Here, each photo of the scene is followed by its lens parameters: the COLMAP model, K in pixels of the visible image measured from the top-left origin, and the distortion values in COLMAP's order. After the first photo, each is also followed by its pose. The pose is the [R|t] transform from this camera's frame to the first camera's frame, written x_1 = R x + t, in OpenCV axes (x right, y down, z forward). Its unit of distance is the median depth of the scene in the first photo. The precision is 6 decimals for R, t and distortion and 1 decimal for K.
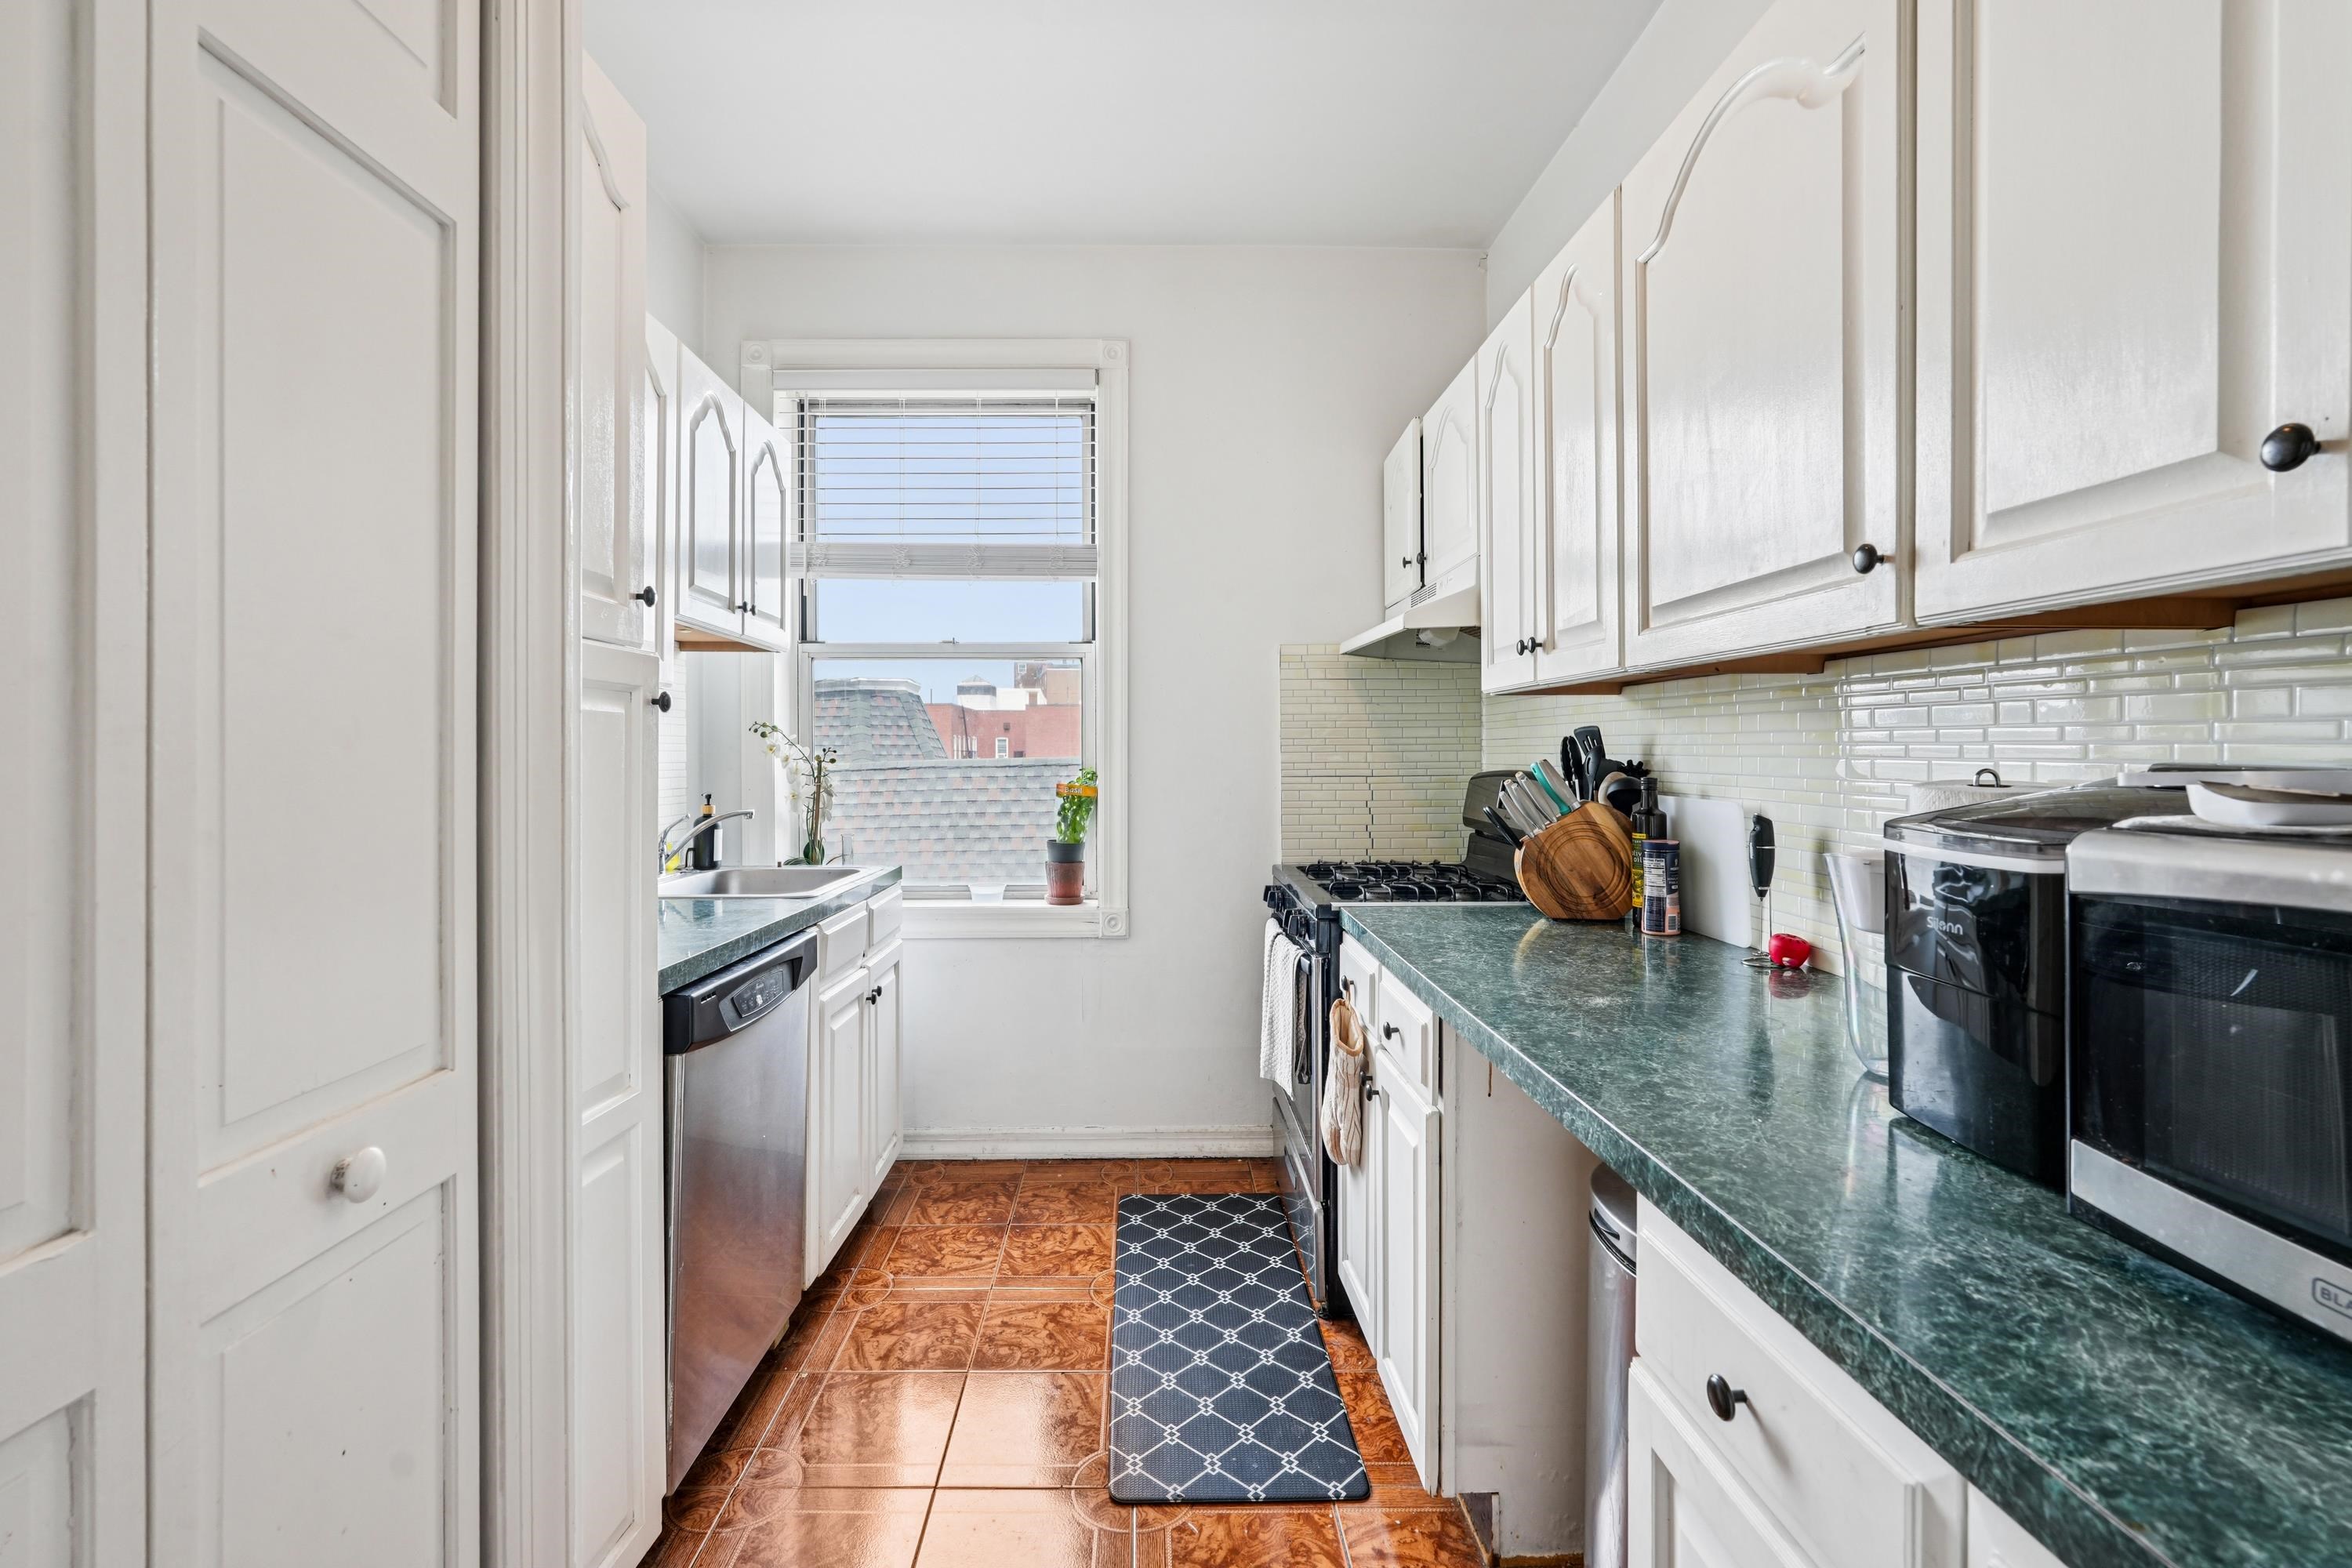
lens RADIAL K [[1072.3, 0, 1177.2], [0, 1072.3, 747.8], [0, 0, 1]] dist [-0.021155, -0.000164]
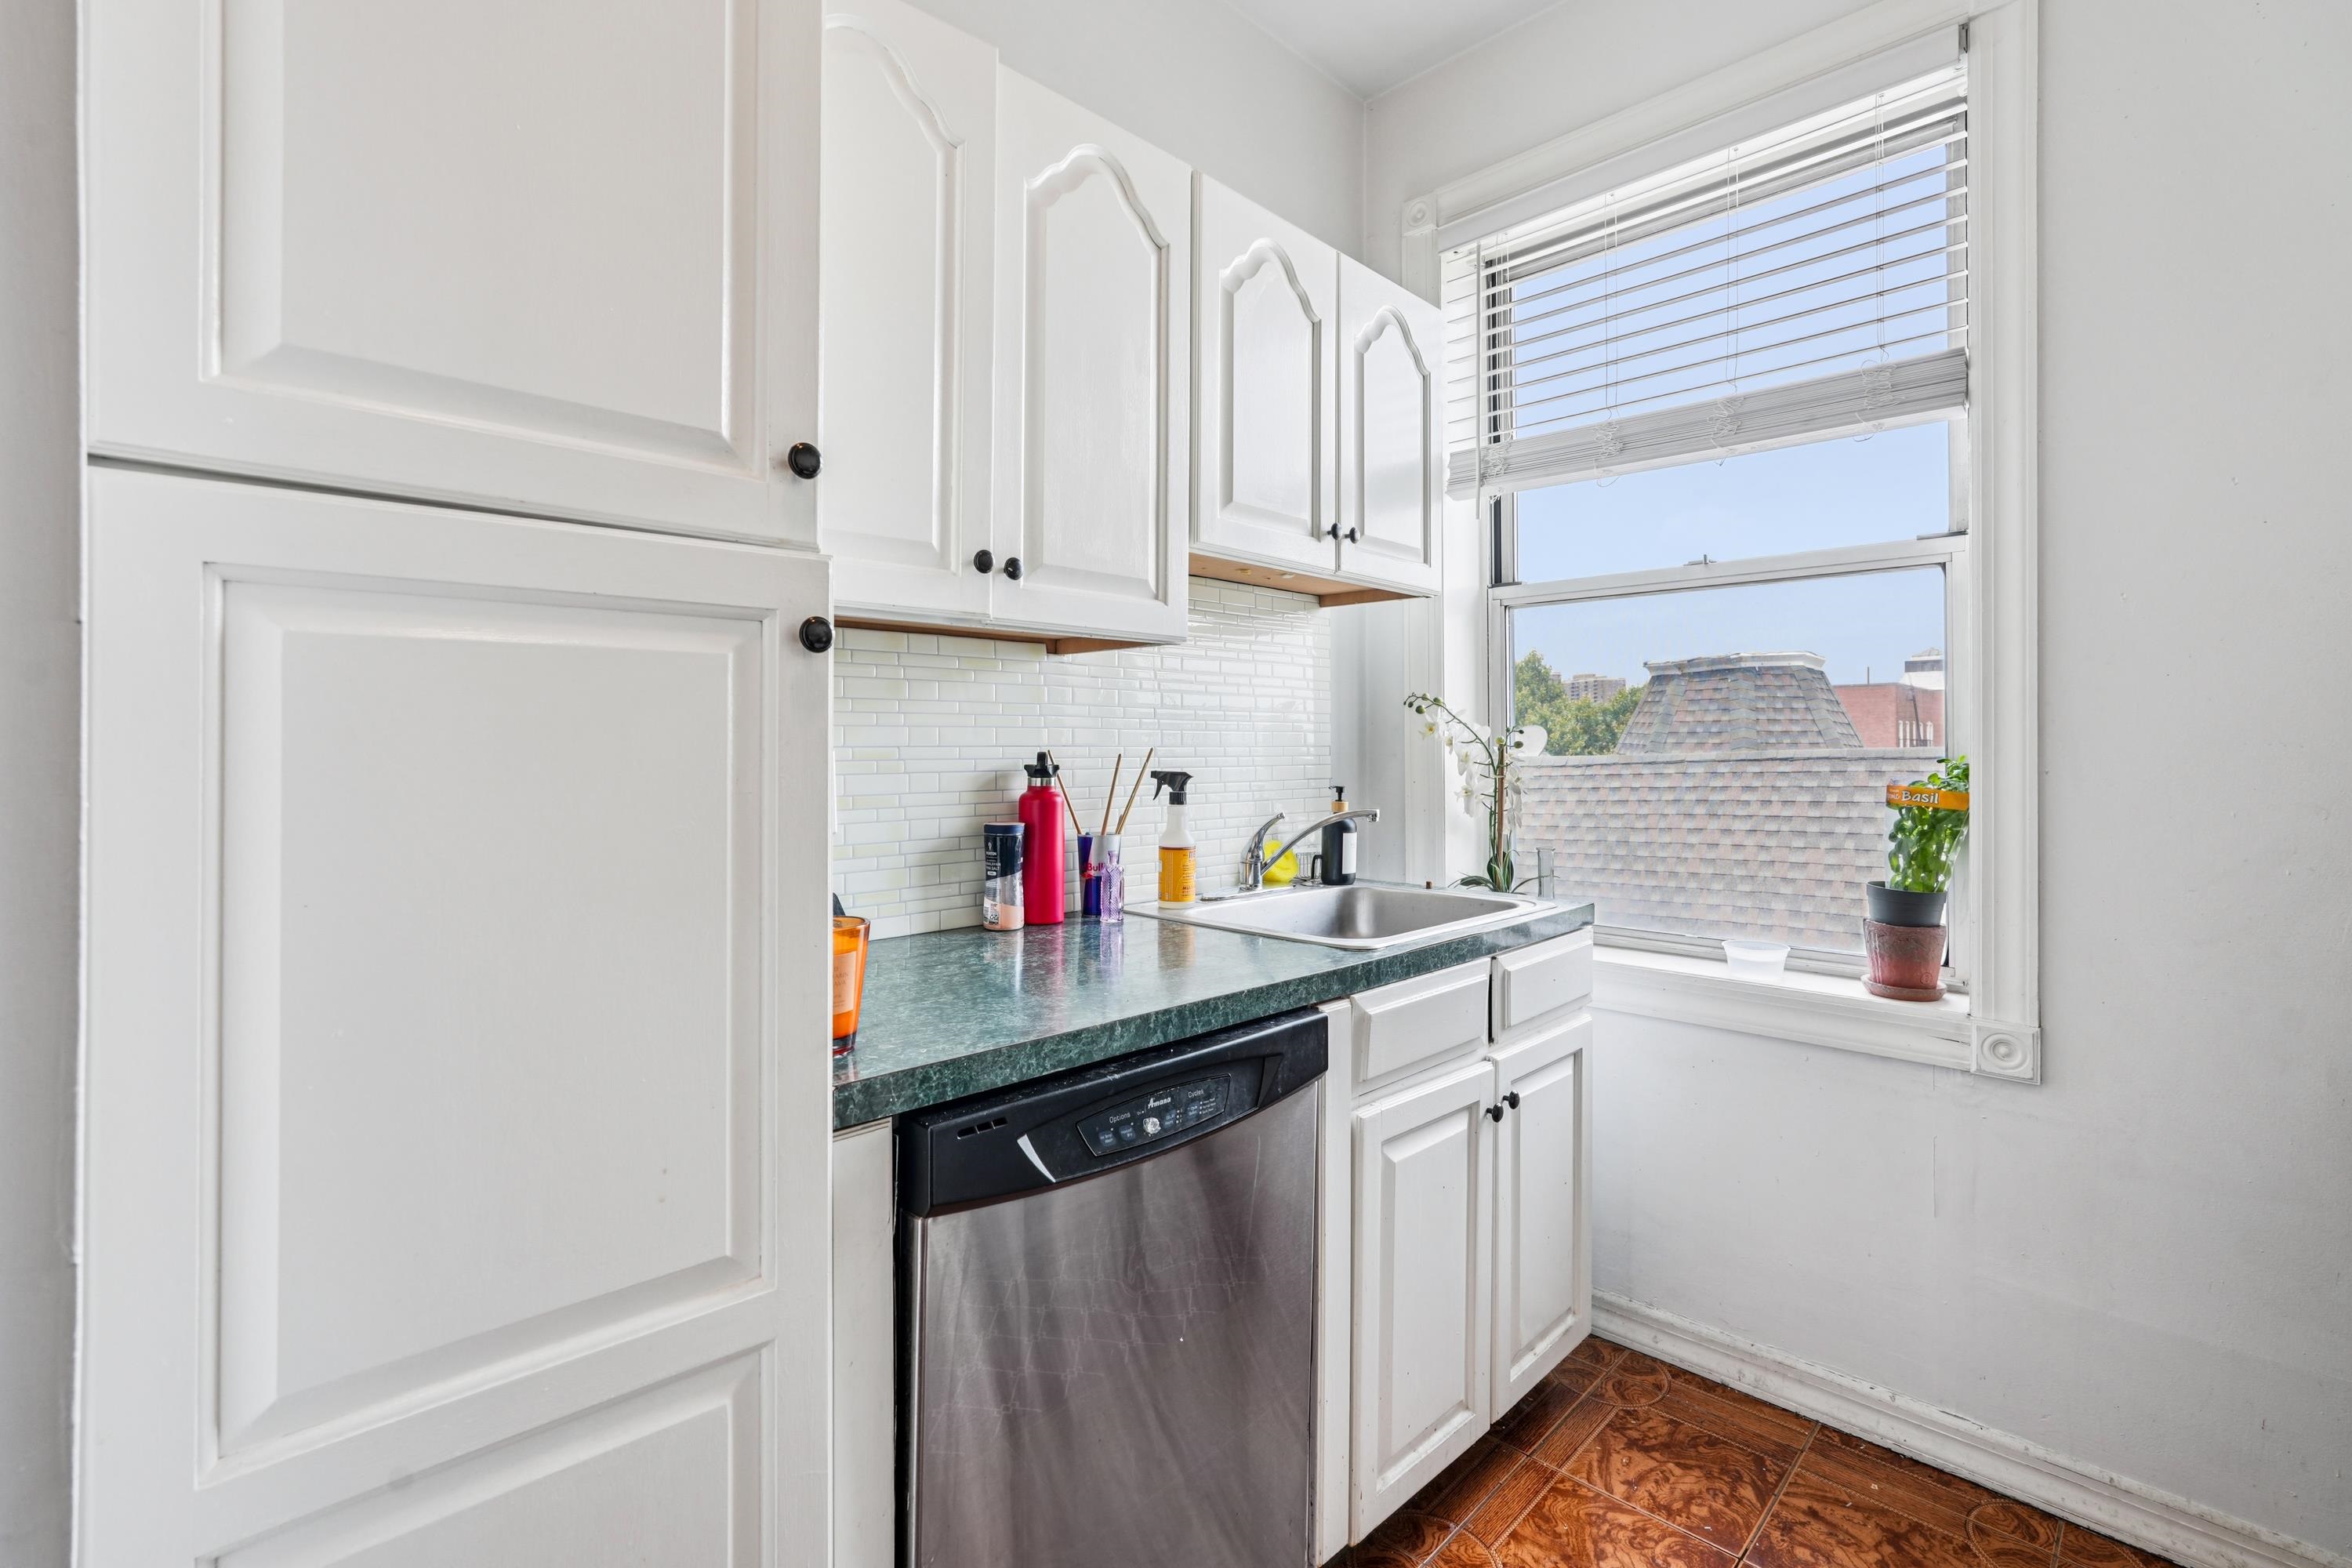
lens RADIAL K [[1070.9, 0, 1171.8], [0, 1070.9, 742.2], [0, 0, 1]] dist [-0.019590, 0.007456]
pose [[0.687821, -0.002708, -0.725875, 0.042957], [0.005580, 0.999983, 0.001557, 0.009072], [0.725859, -0.005122, 0.687825, 0.384941]]
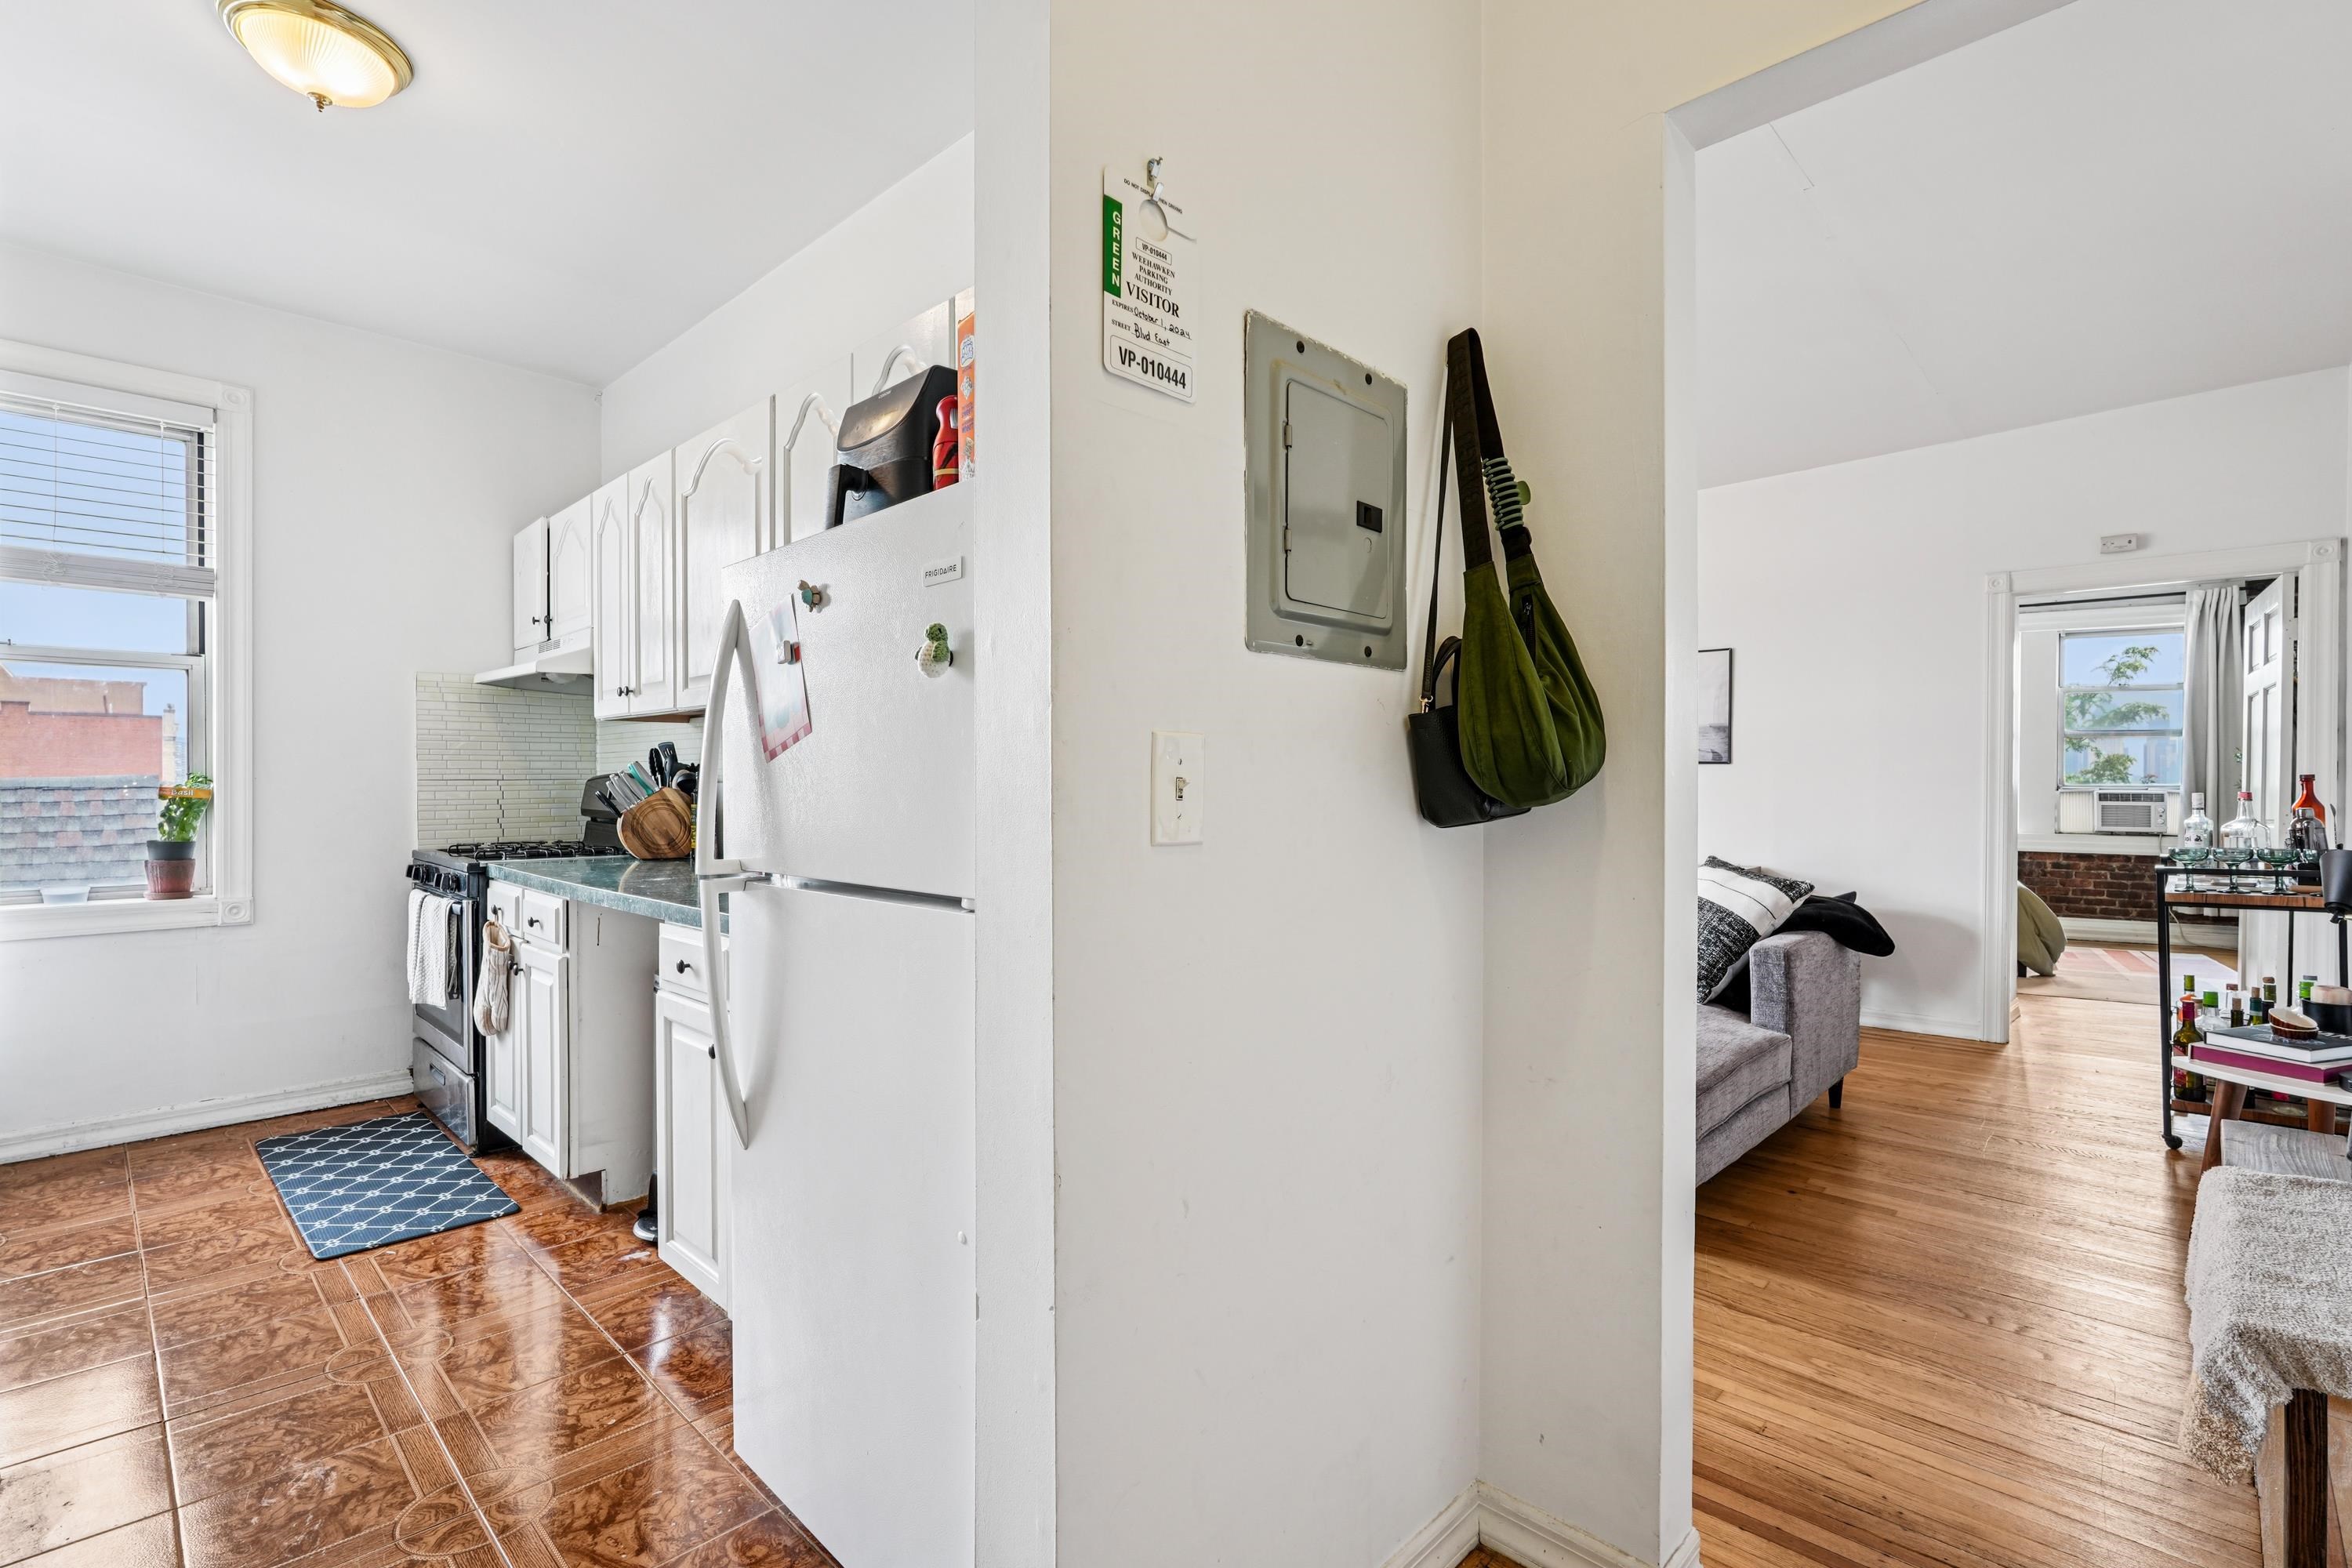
lens RADIAL K [[1060.8, 0, 1149.1], [0, 1060.8, 793.9], [0, 0, 1]] dist [0.002436, 0.004456]
pose [[0.730105, -0.005983, 0.683308, -0.136883], [-0.004148, 0.999904, 0.013188, 0.026089], [-0.683322, -0.012463, 0.730011, -0.510869]]
